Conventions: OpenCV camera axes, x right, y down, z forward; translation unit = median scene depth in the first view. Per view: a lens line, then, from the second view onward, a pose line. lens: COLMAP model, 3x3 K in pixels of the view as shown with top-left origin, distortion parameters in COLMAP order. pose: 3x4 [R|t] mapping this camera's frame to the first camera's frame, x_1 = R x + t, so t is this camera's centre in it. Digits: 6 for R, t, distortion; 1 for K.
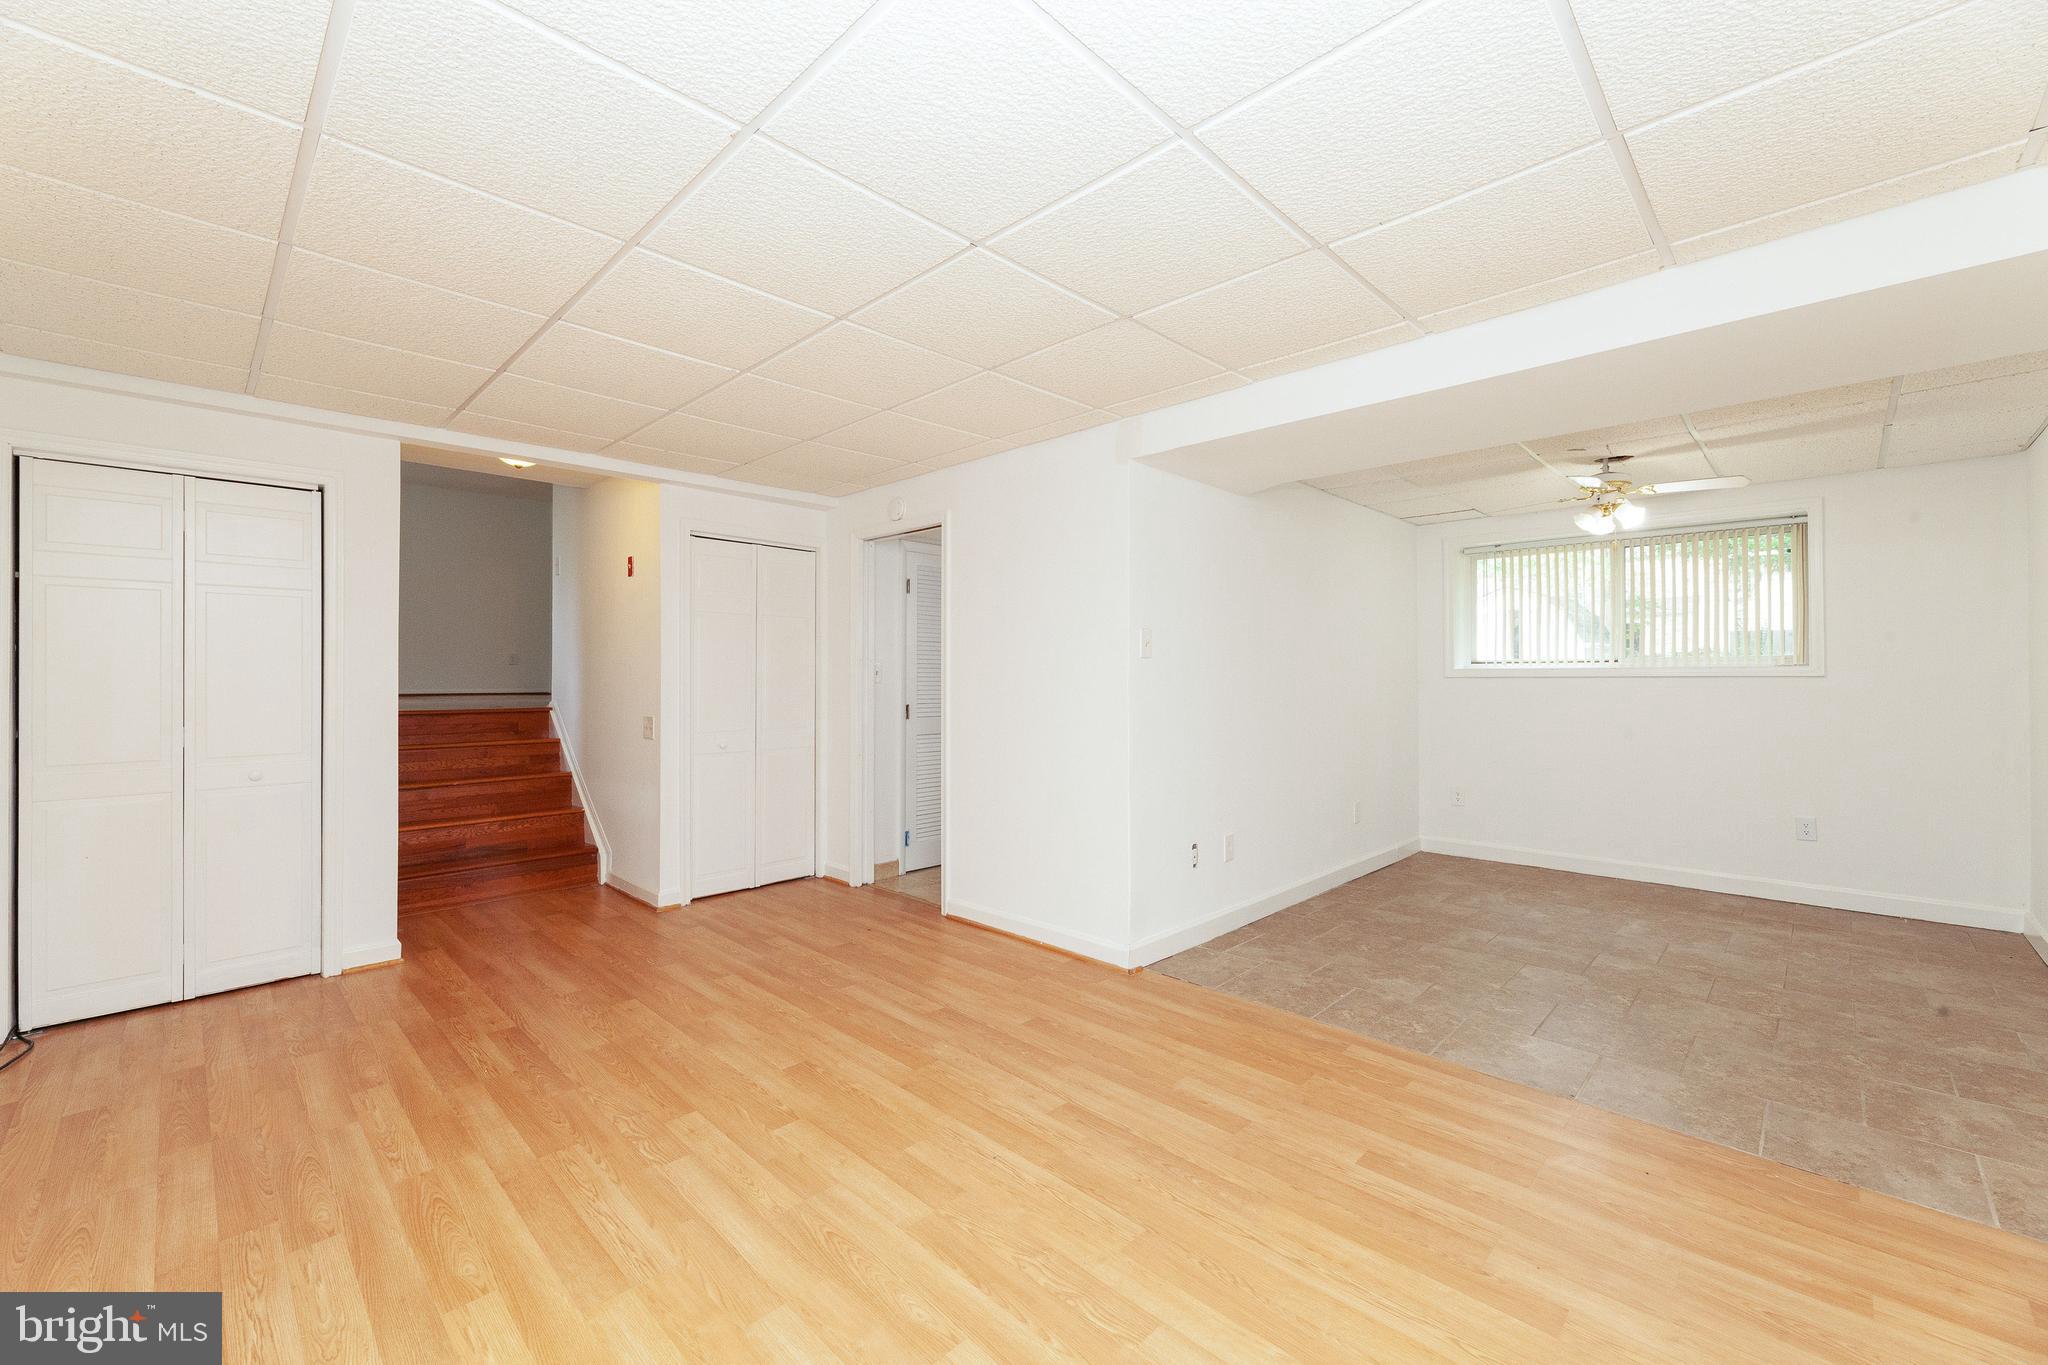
lens RADIAL K [[828.7, 0, 1027.4], [0, 828.7, 675.1], [0, 0, 1]] dist [-0.000410, 0.000091]
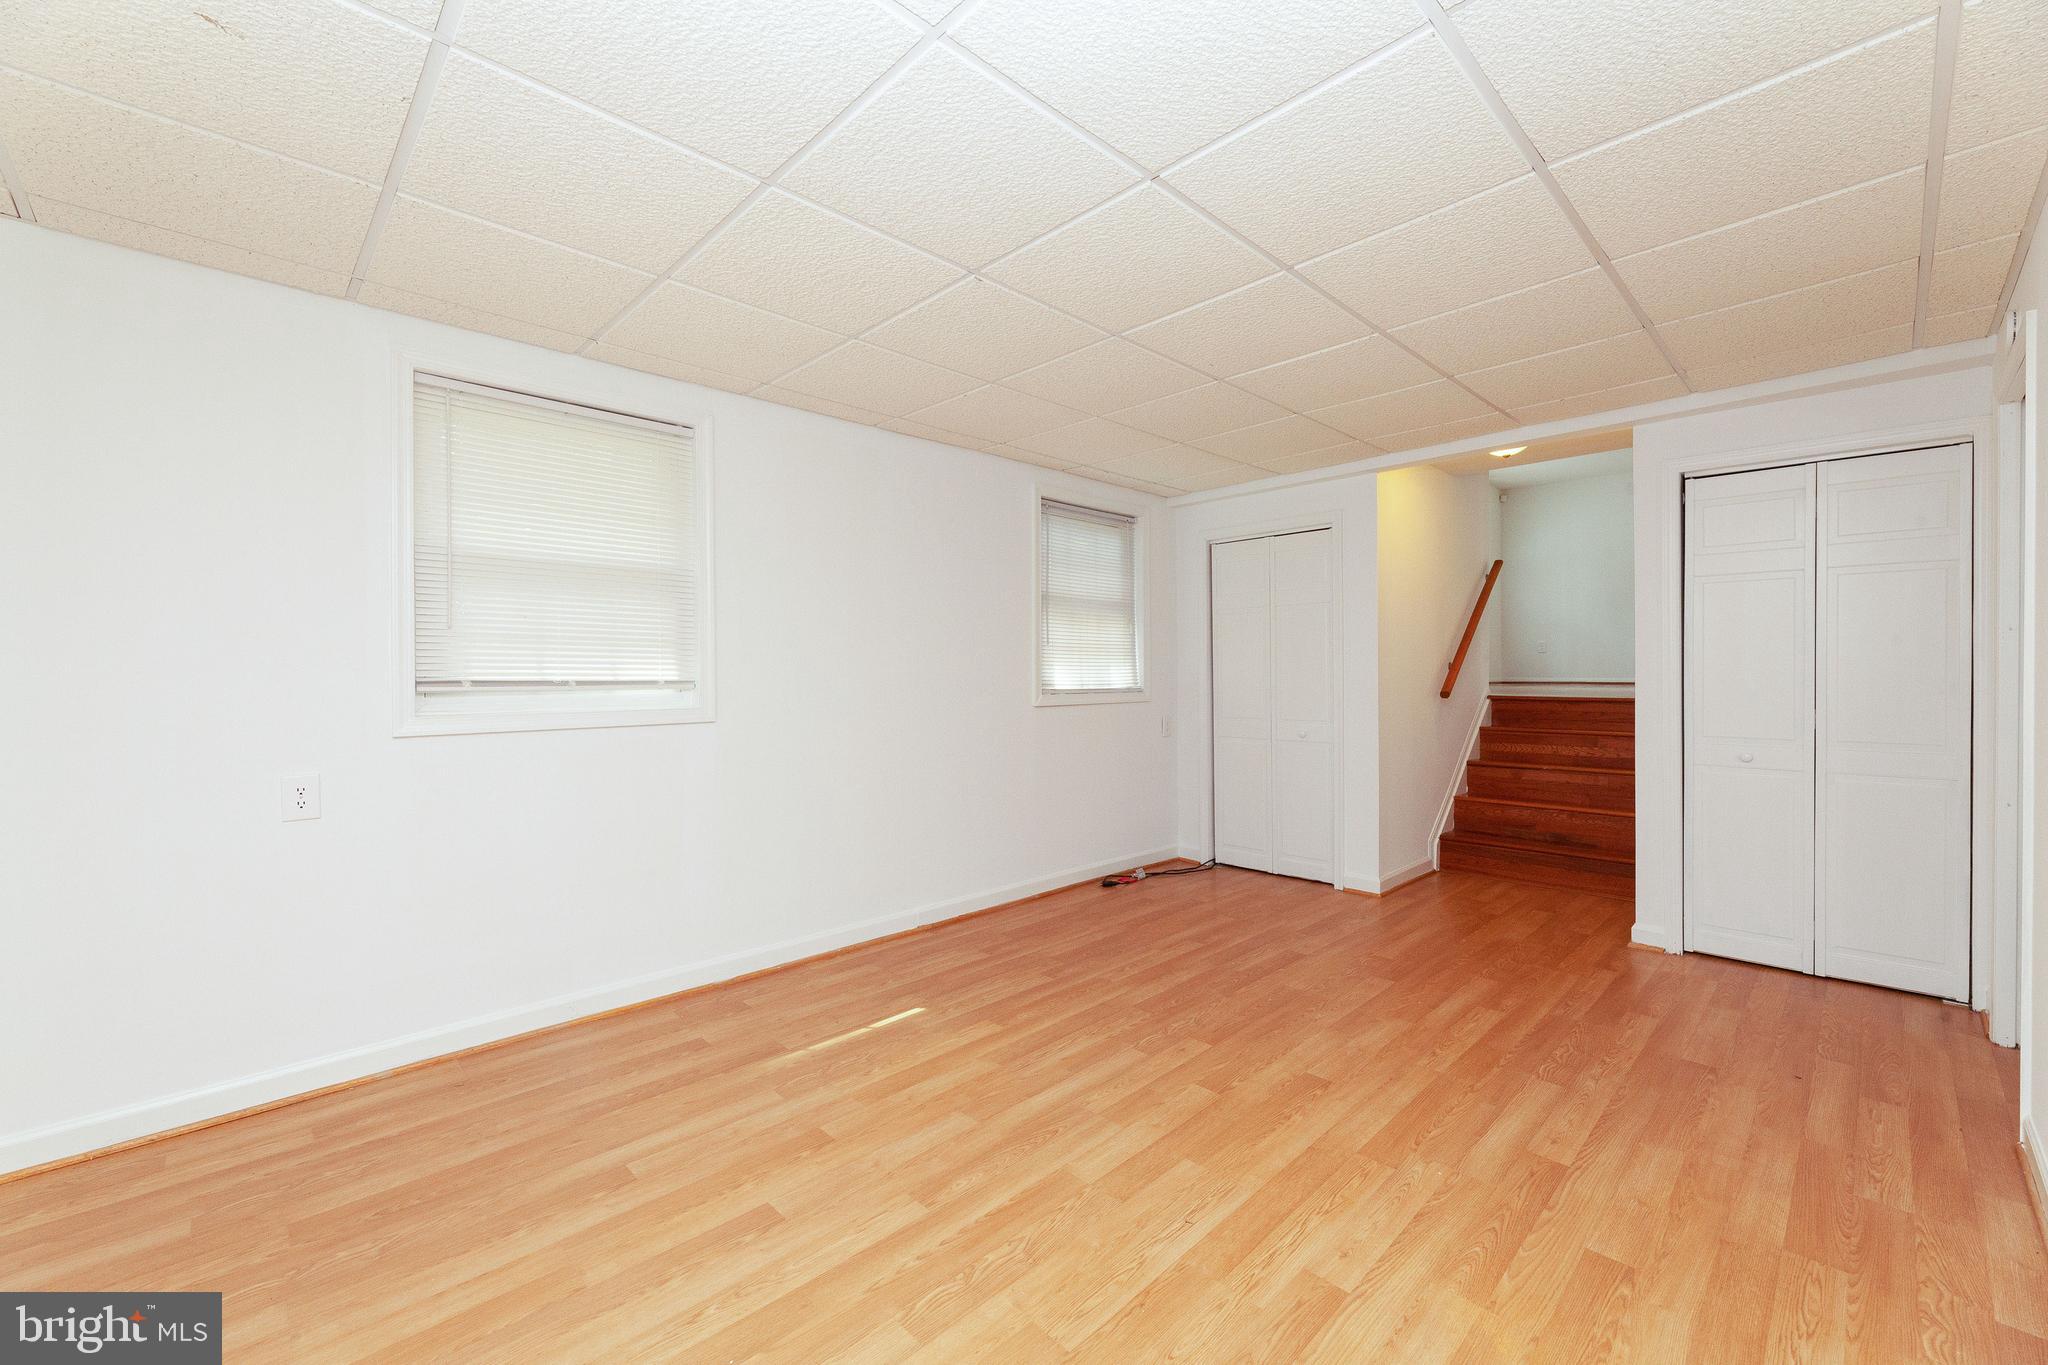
lens RADIAL K [[828.7, 0, 1027.4], [0, 828.7, 675.1], [0, 0, 1]] dist [-0.000410, 0.000091]
pose [[-0.029813, 0.007552, -0.999527, 0.612613], [0.008684, 0.999936, 0.007296, 0.002126], [0.999518, -0.008463, -0.029876, 0.639607]]
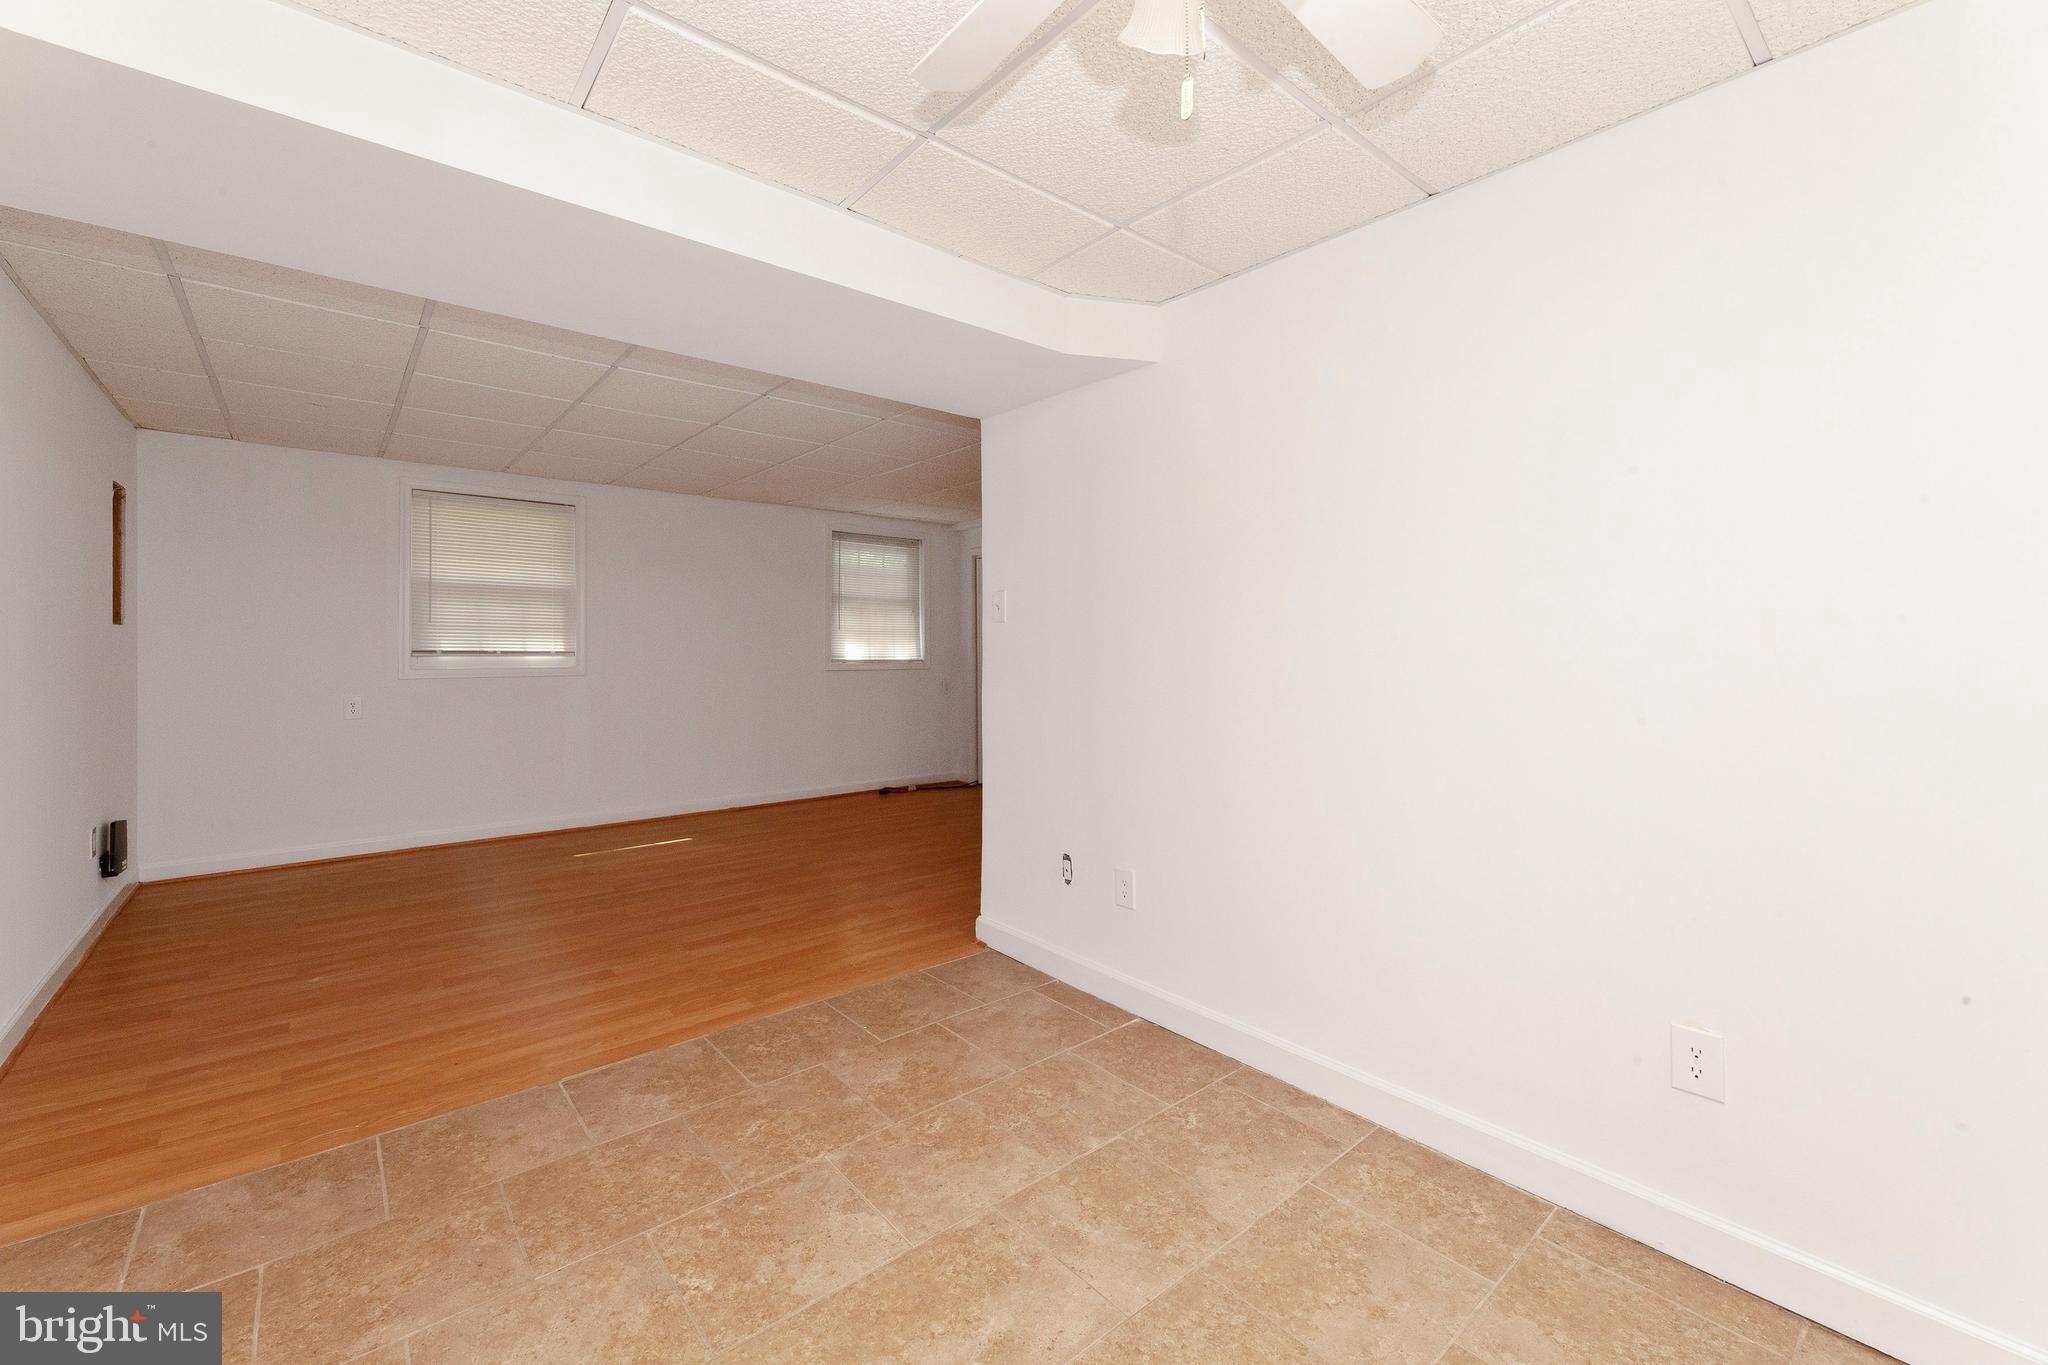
lens RADIAL K [[834.0, 0, 1024.1], [0, 834.0, 641.2], [0, 0, 1]] dist [-0.000287, 0.000131]
pose [[-0.097005, -0.005420, -0.995269, 1.350066], [0.004687, 0.999972, -0.005903, 0.006113], [0.995273, -0.005238, -0.096976, 1.399588]]
